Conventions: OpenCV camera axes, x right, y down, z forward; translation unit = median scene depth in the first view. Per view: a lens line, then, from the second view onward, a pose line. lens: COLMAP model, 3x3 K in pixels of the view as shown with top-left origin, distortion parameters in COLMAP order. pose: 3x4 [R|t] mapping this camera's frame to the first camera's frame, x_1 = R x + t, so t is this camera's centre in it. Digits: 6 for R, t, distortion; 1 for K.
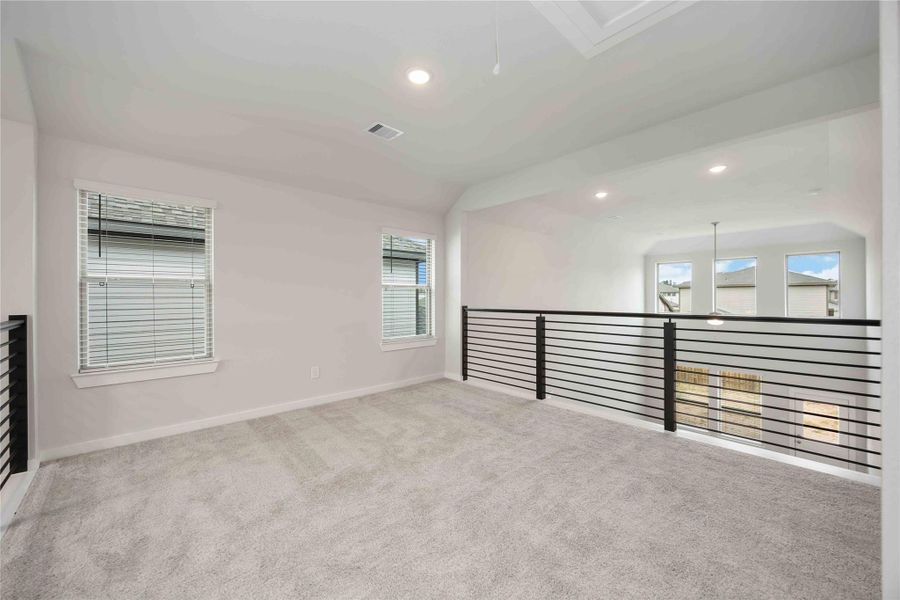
lens RADIAL K [[350.5, 0, 450.7], [0, 350.5, 294.9], [0, 0, 1]] dist [-0.001456, -0.000204]
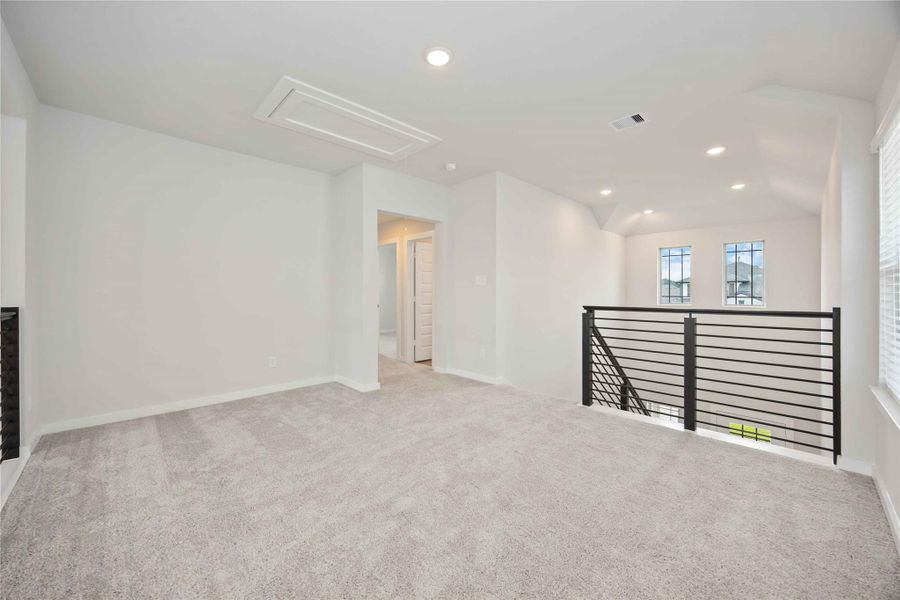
lens RADIAL K [[340.1, 0, 447.8], [0, 340.1, 278.8], [0, 0, 1]] dist [-0.013296, -0.000061]
pose [[0.999534, 0.004450, 0.030194, -0.091301], [-0.003577, 0.999576, -0.028900, 0.001016], [-0.030310, 0.028778, 0.999126, 0.101098]]
